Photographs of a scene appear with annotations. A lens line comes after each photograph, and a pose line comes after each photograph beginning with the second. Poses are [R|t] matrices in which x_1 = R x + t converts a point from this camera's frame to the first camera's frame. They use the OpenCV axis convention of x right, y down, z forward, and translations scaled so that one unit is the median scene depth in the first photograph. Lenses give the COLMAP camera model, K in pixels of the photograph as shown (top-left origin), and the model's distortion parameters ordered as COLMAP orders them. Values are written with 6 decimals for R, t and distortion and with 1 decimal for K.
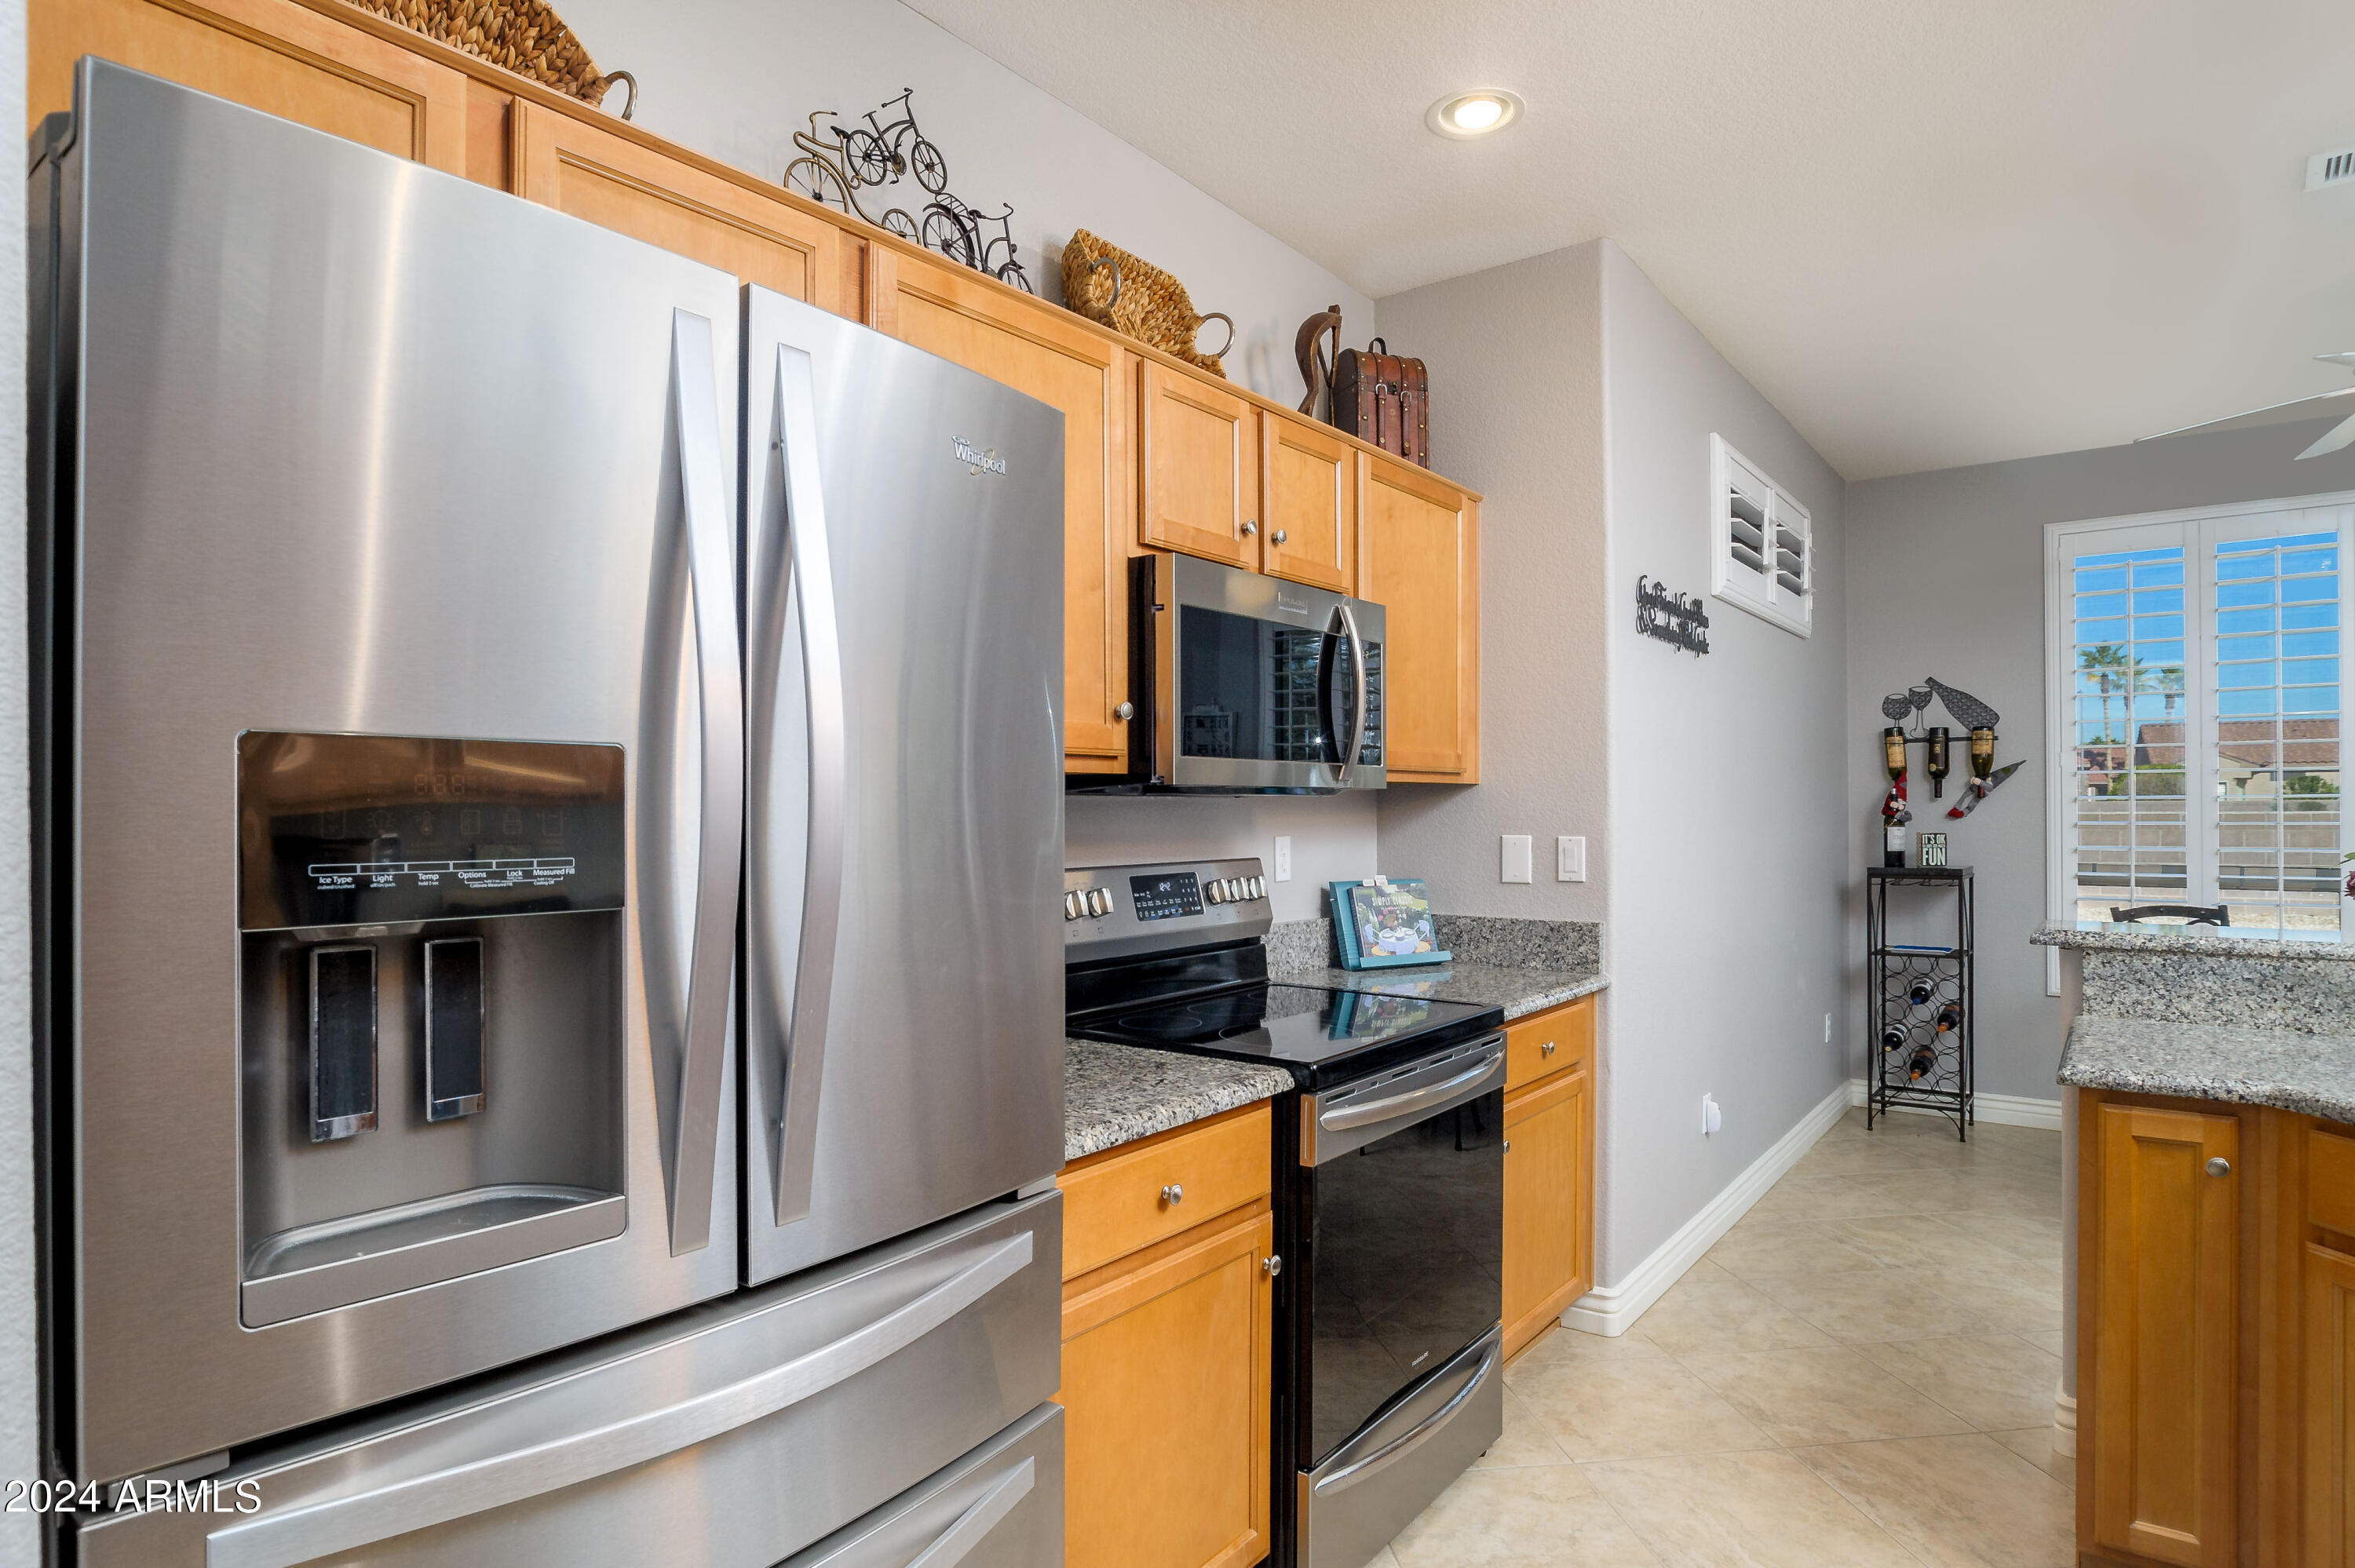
lens RADIAL K [[1309.0, 0, 1182.2], [0, 1309.0, 800.2], [0, 0, 1]] dist [-0.007924, -0.000186]
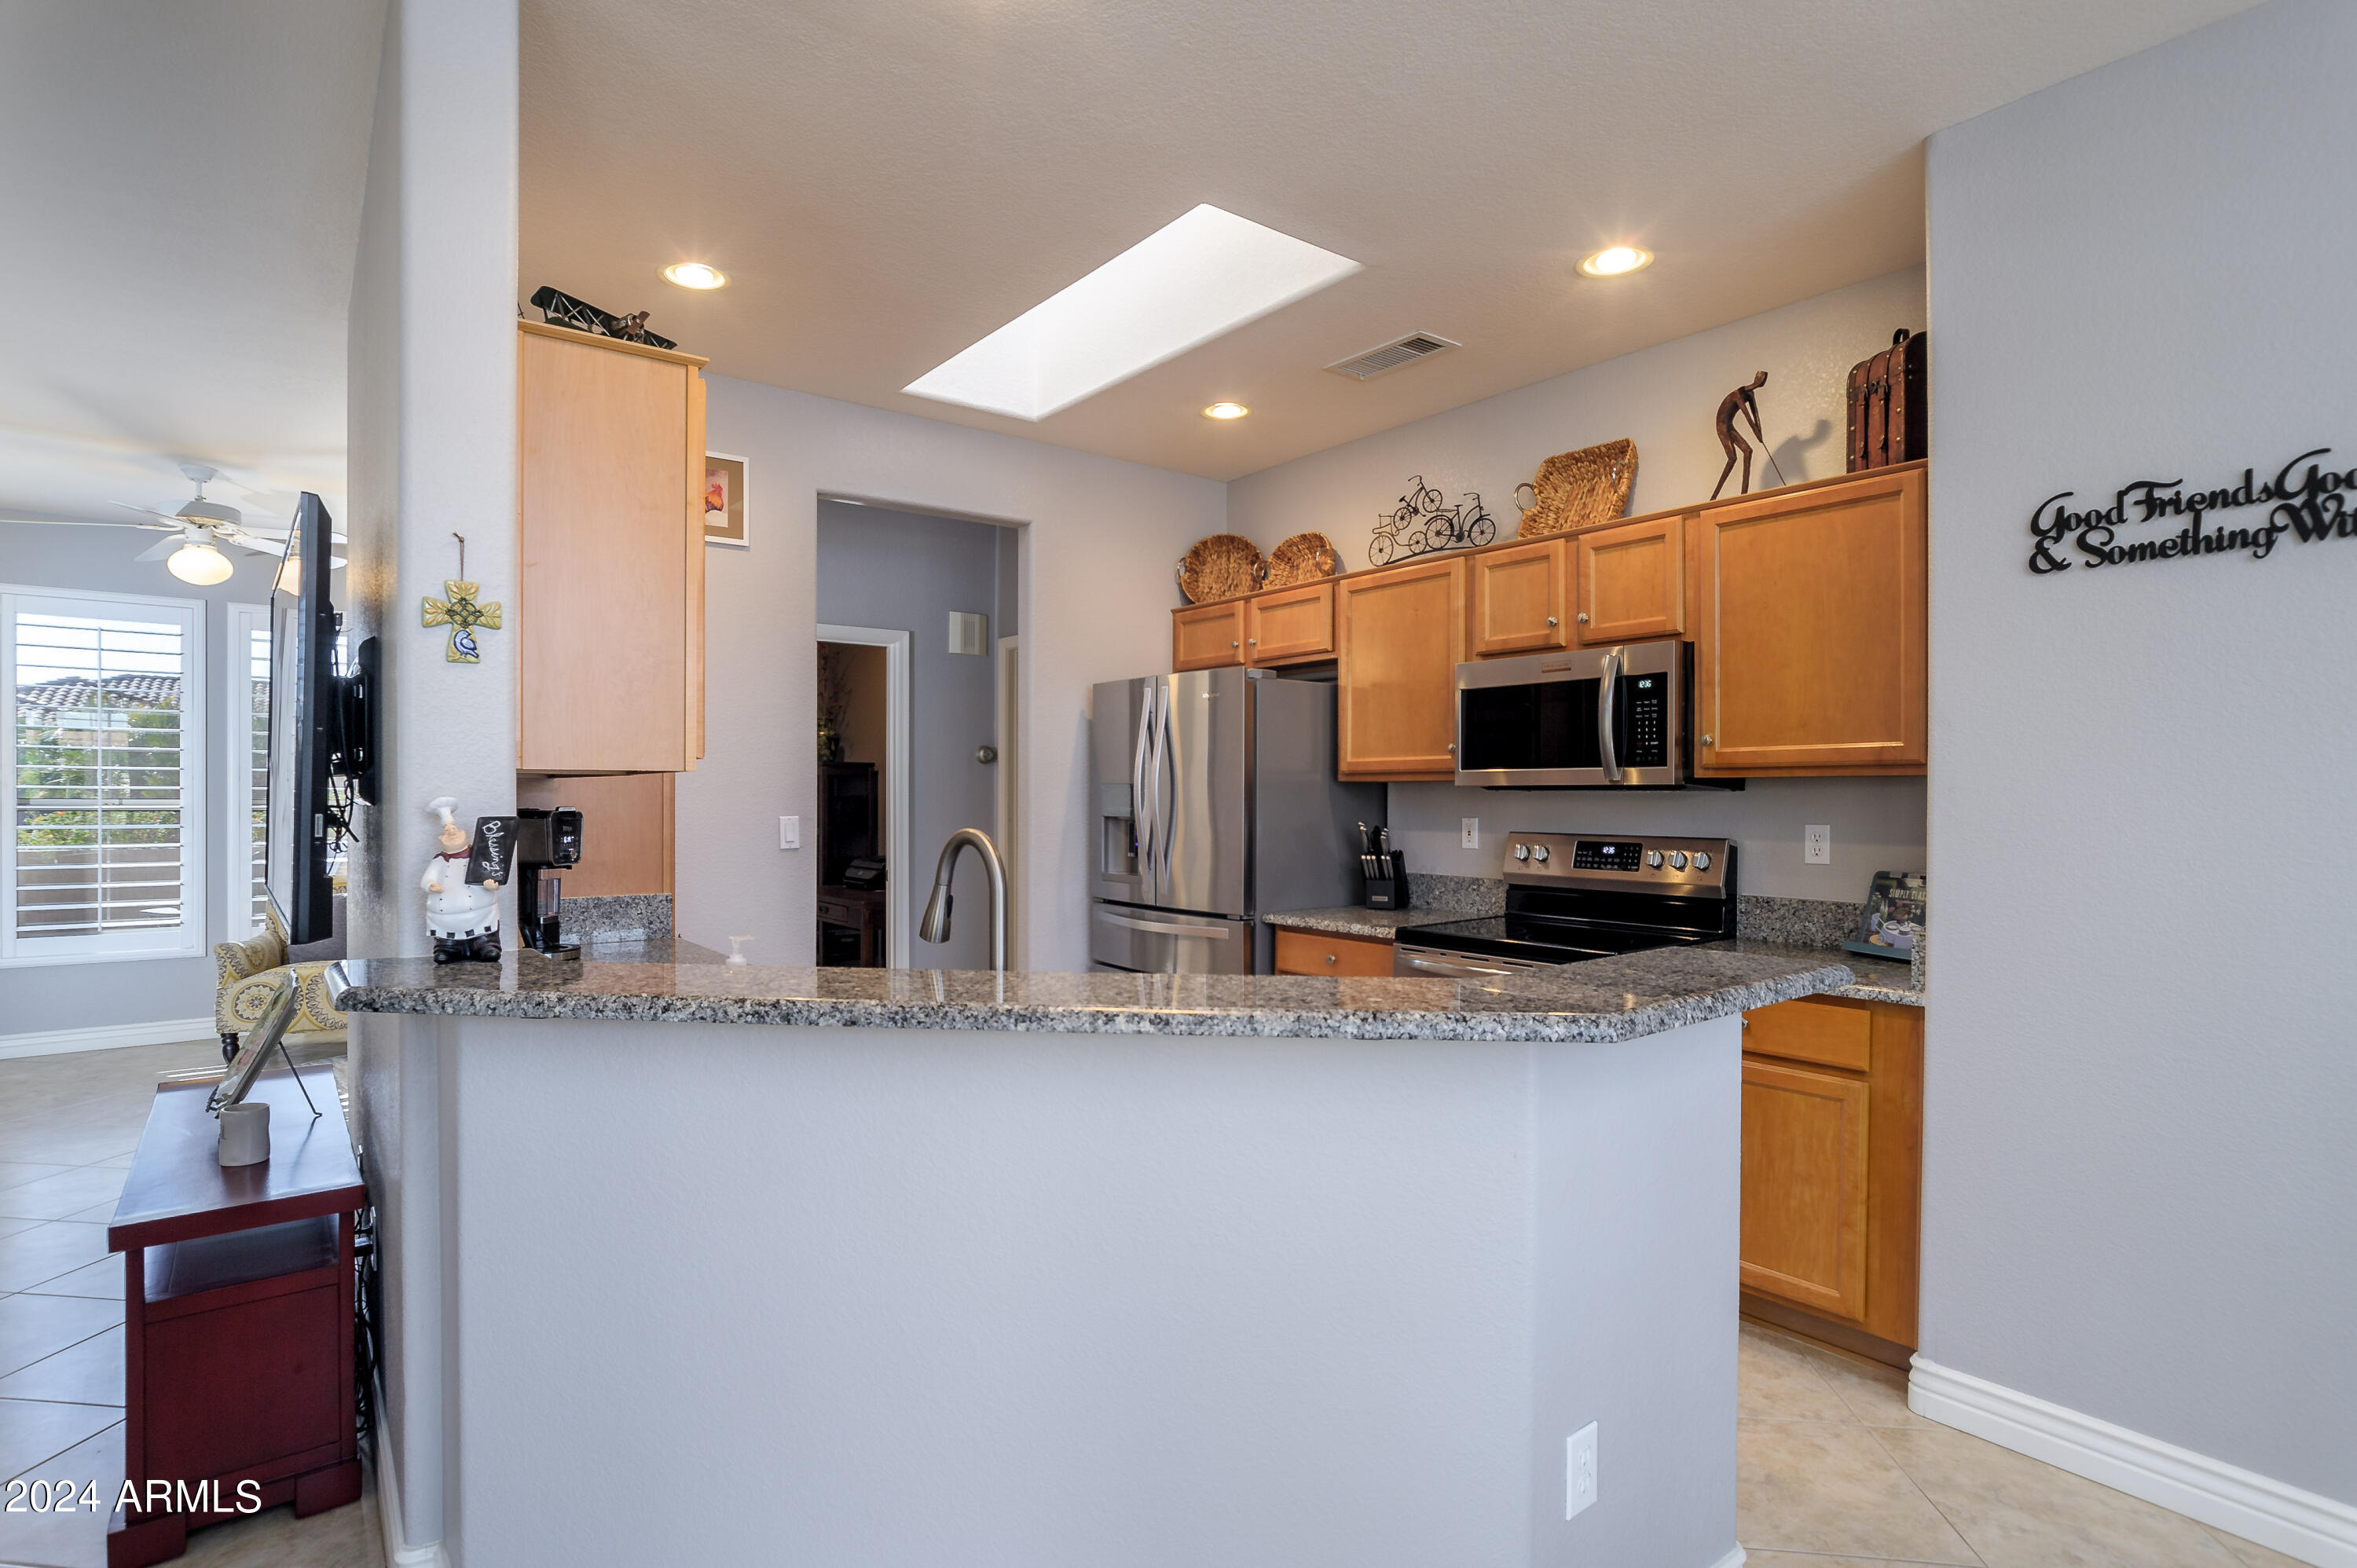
lens RADIAL K [[1158.2, 0, 1200.4], [0, 1158.2, 798.5], [0, 0, 1]] dist [-0.033761, 0.016856]
pose [[-0.240541, 0.003949, -0.970631, 0.747734], [0.004421, 0.999986, 0.002973, 0.000156], [0.970629, -0.003576, -0.240555, 0.461278]]
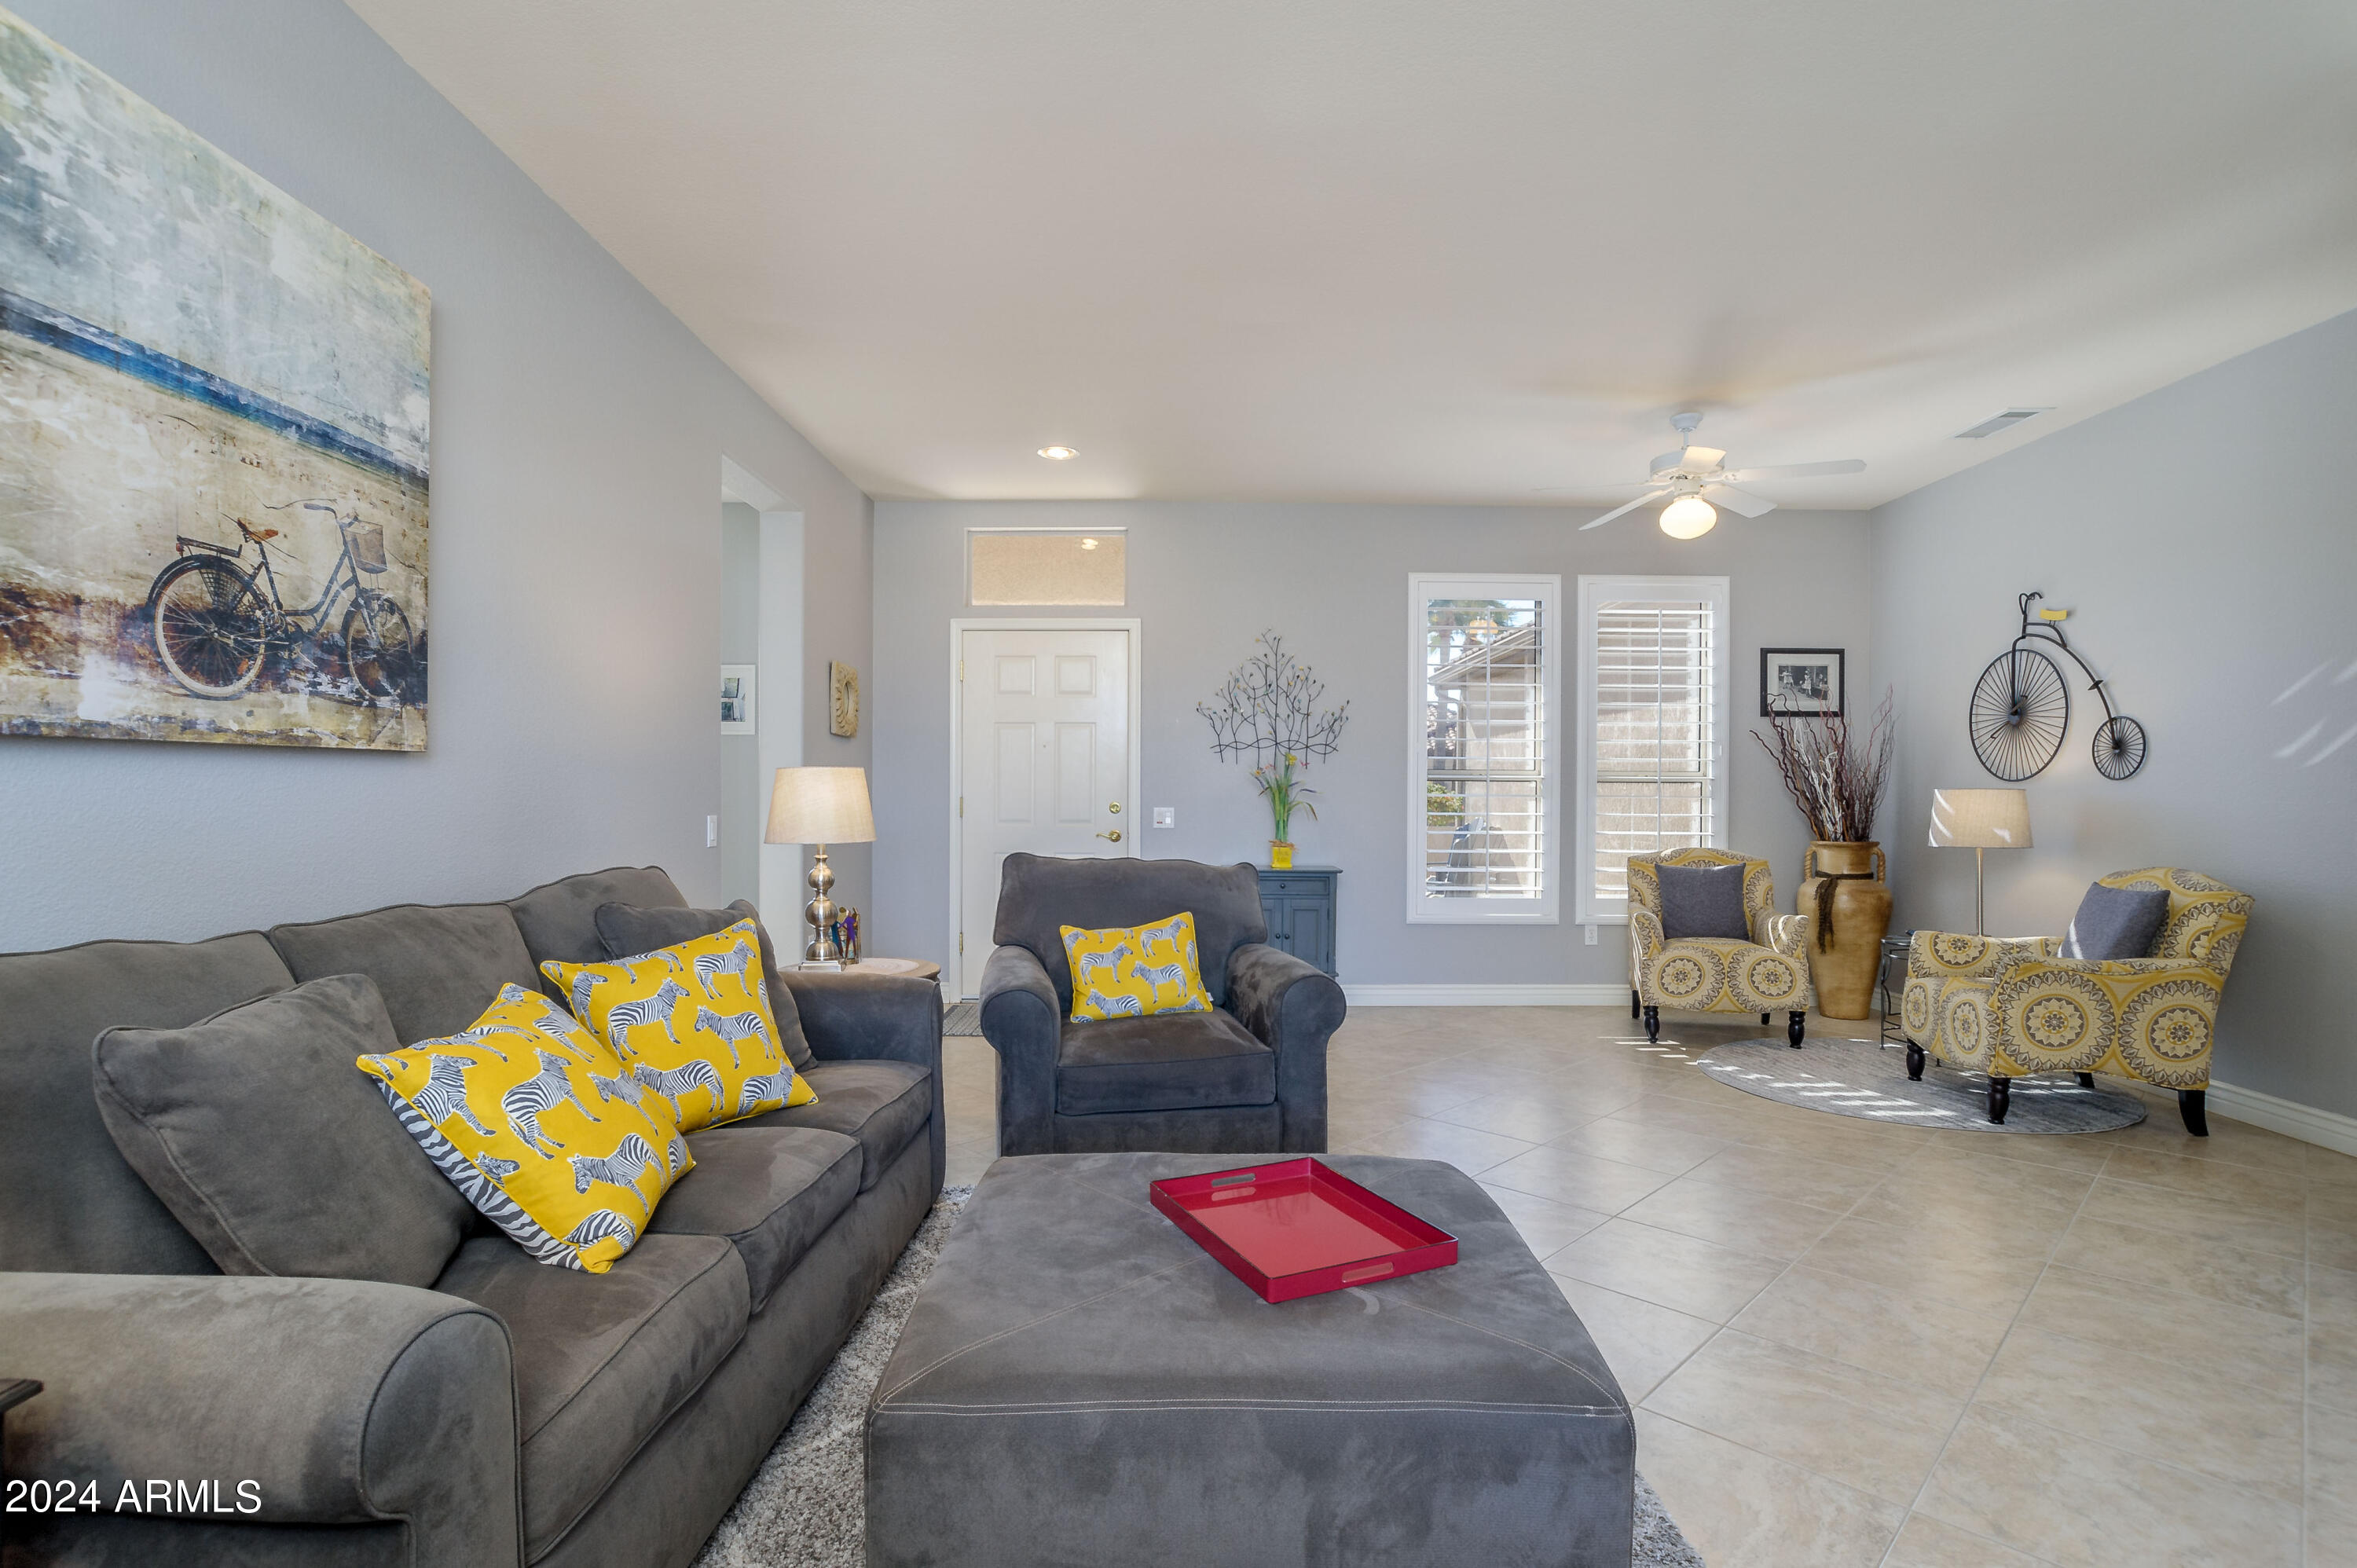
lens RADIAL K [[1158.2, 0, 1173.2], [0, 1158.2, 802.0], [0, 0, 1]] dist [-0.033761, 0.016856]
pose [[-0.793473, -0.000893, -0.608605, 0.925794], [-0.001445, 0.999999, 0.000416, 0.031137], [0.608604, 0.001210, -0.793474, -0.094387]]
